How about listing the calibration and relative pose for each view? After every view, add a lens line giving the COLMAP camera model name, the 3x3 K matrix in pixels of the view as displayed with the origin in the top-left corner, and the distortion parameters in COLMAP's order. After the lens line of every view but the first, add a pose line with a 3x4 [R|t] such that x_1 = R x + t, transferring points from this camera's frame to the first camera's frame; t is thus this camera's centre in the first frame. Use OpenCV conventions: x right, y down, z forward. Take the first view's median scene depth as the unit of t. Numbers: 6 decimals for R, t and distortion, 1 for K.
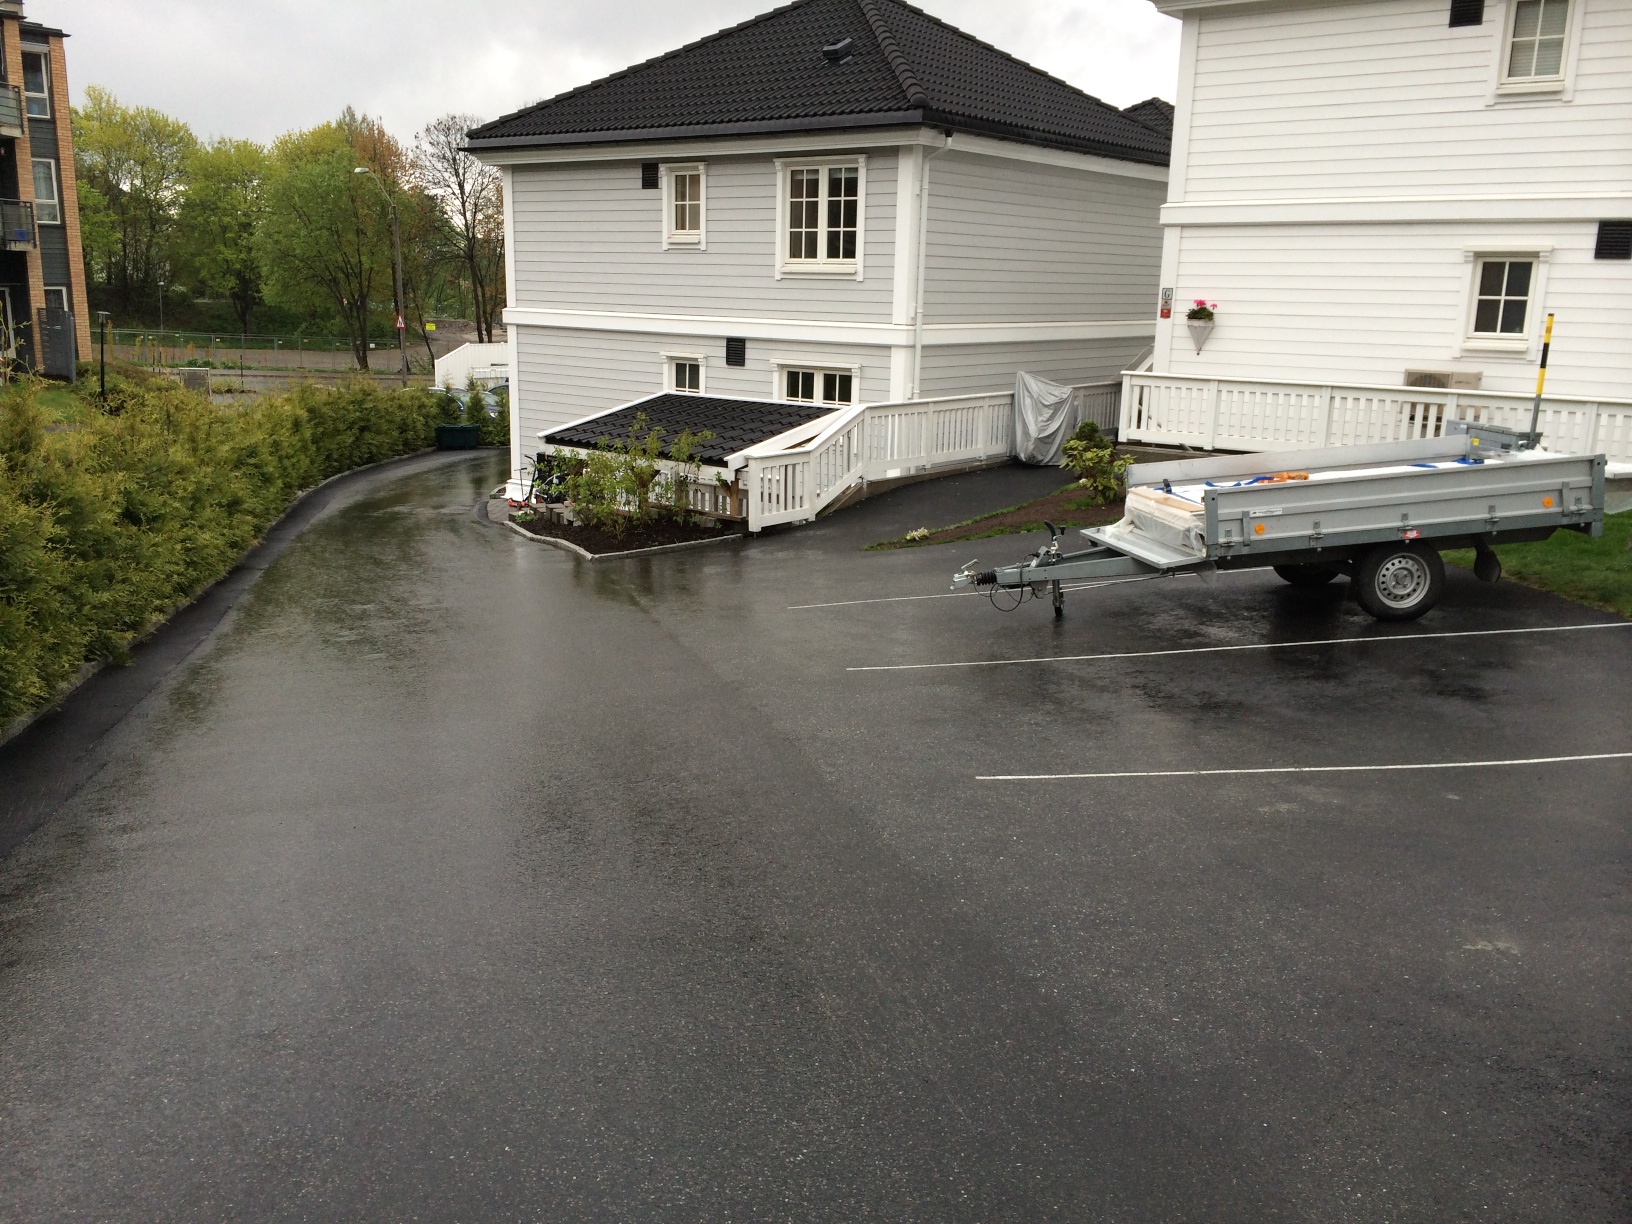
lens RADIAL K [[1465.9, 0, 806.2], [0, 1465.9, 612.7], [0, 0, 1]] dist [0.037247, -0.049098]
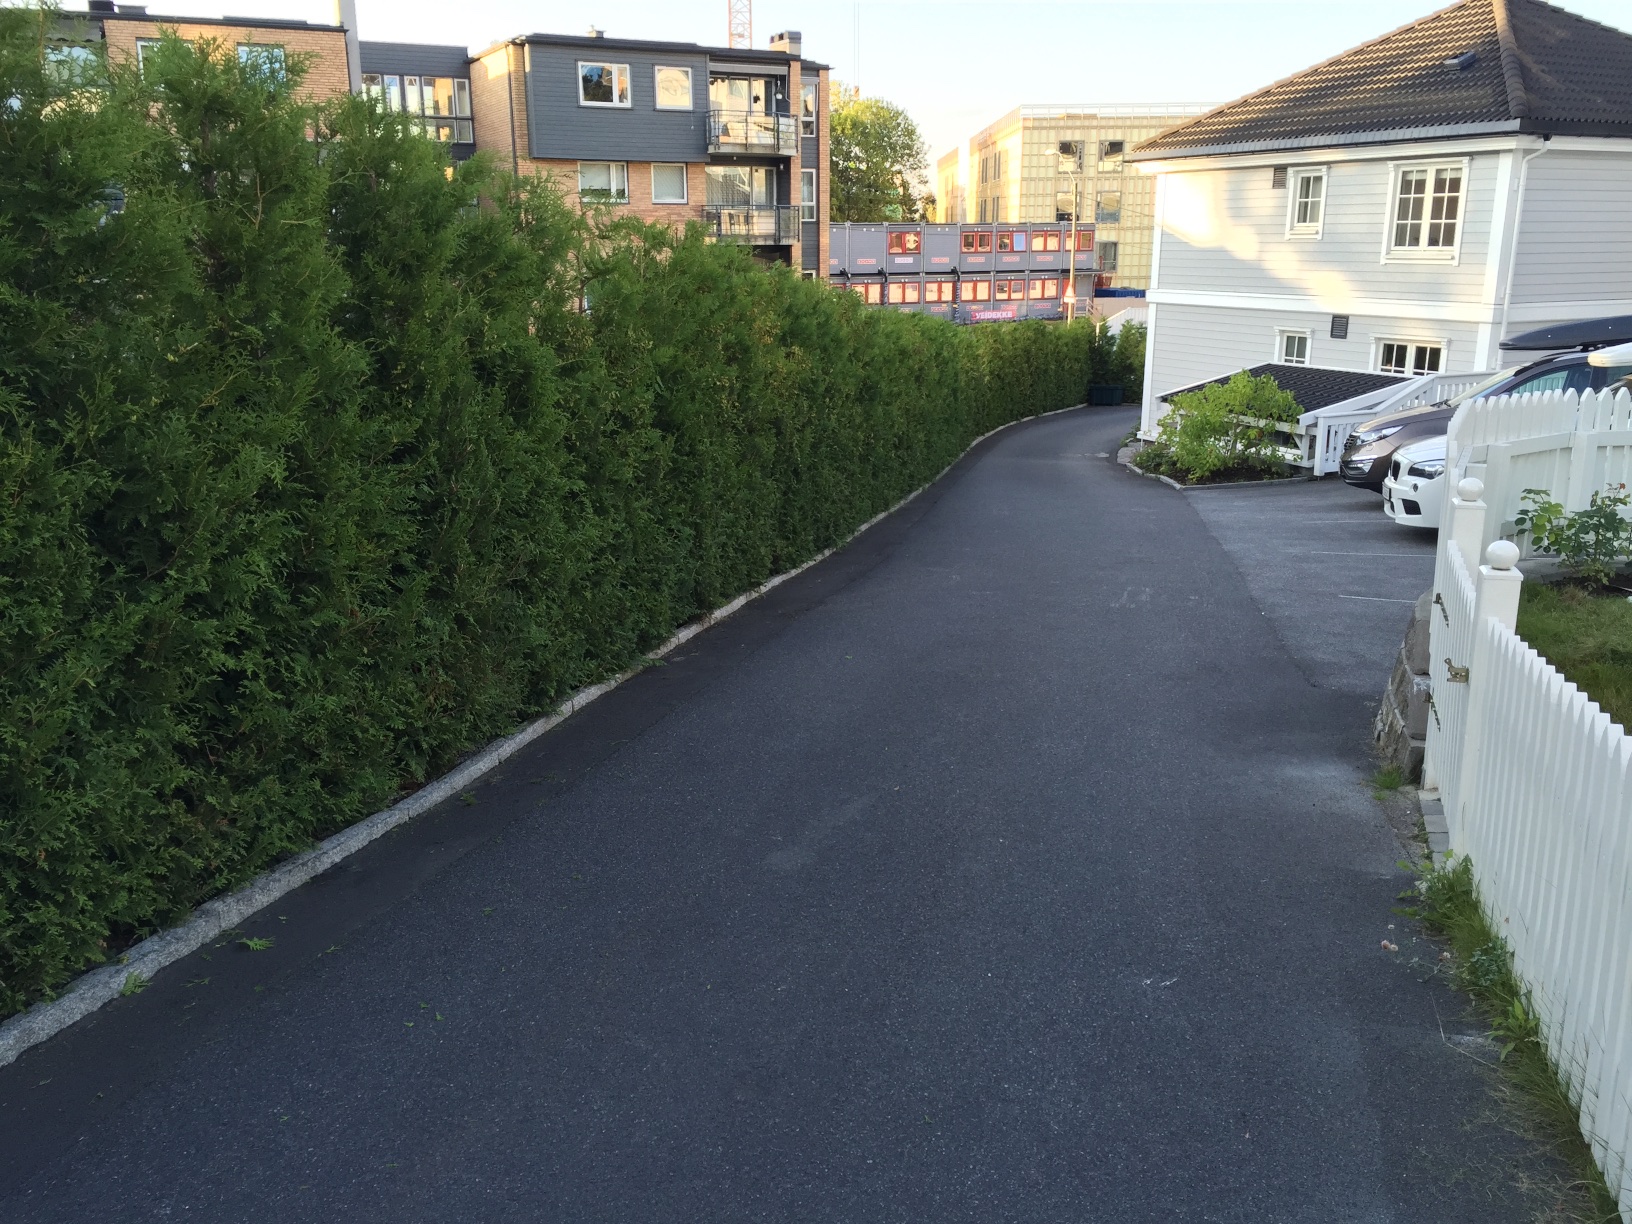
lens RADIAL K [[1417.9, 0, 787.7], [0, 1417.9, 626.0], [0, 0, 1]] dist [0.046364, -0.062820]
pose [[0.894740, 0.093603, -0.436669, 0.080665], [-0.074771, 0.995384, 0.060162, 0.025019], [0.440284, -0.021179, 0.897609, -0.231535]]
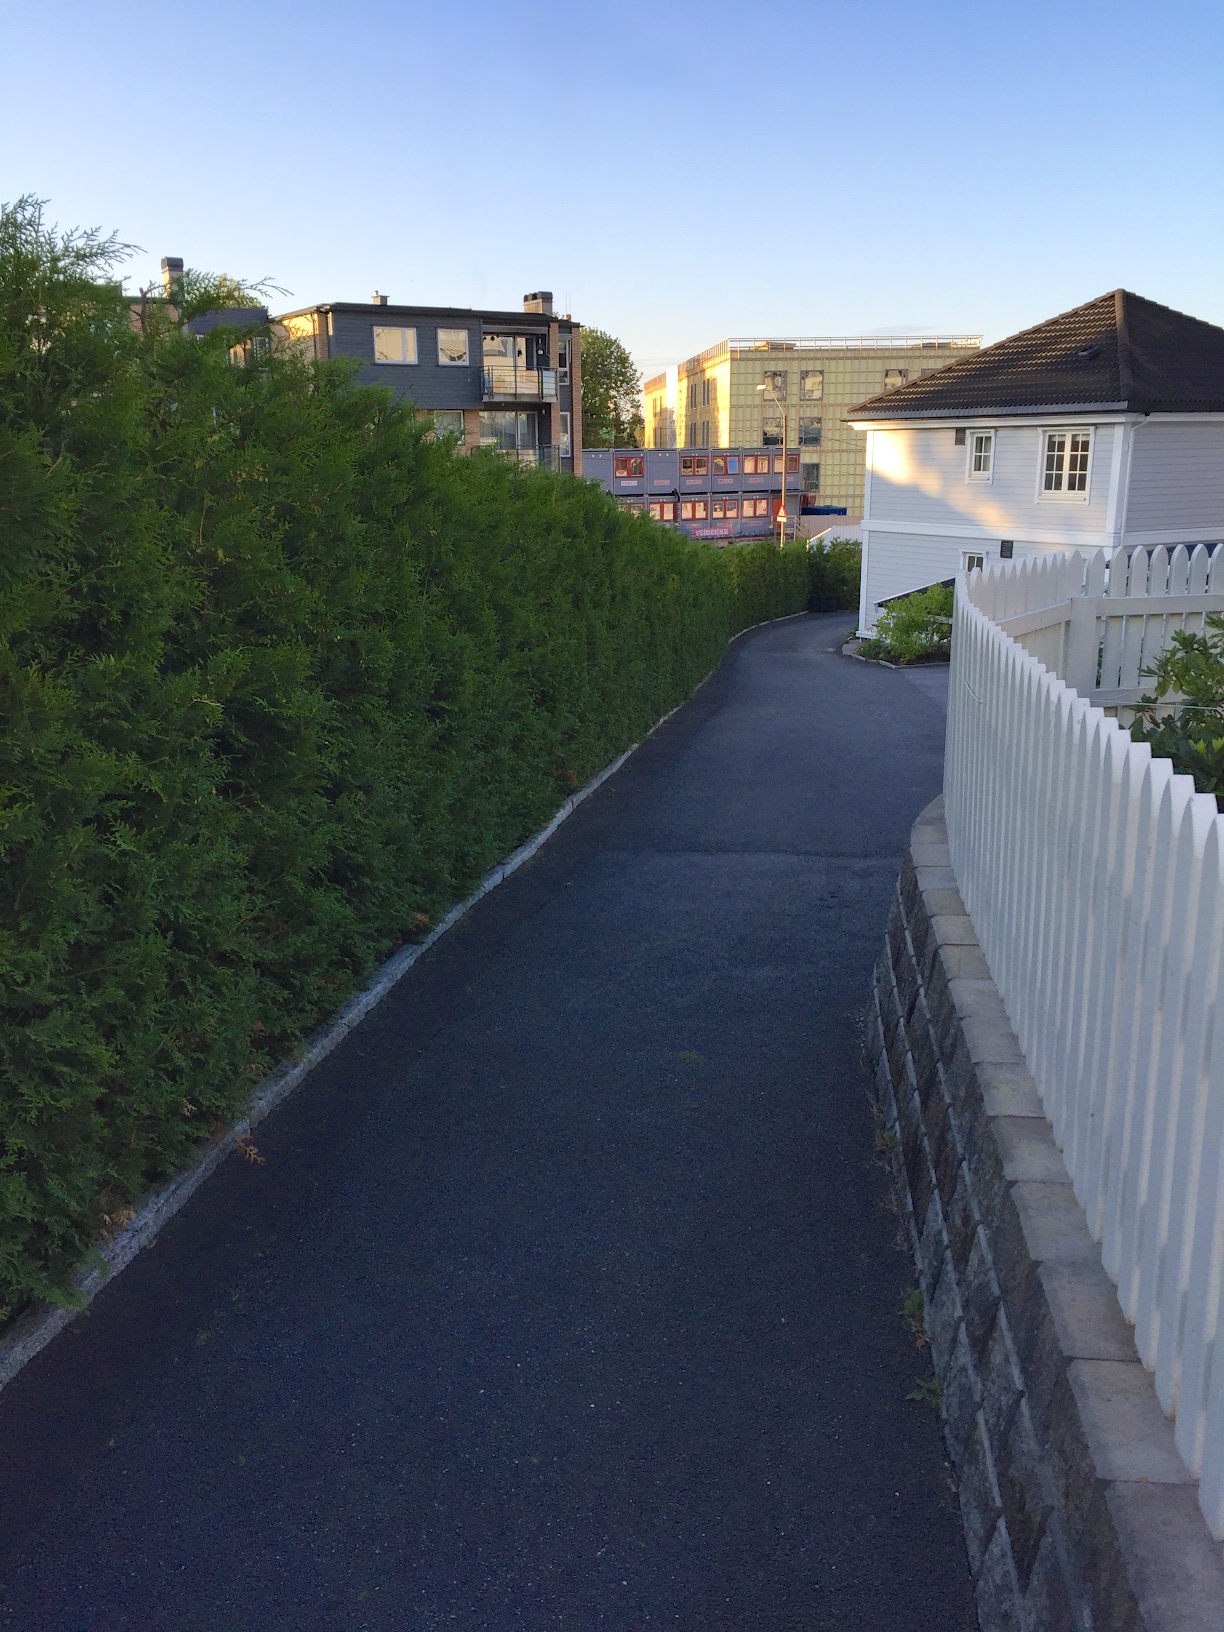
lens RADIAL K [[1417.9, 0, 572.8], [0, 1417.9, 832.0], [0, 0, 1]] dist [0.046364, -0.062820]
pose [[0.919668, 0.070619, -0.386295, 0.139891], [-0.054758, 0.997149, 0.051925, 0.071662], [0.388860, -0.026601, 0.920913, -0.611482]]
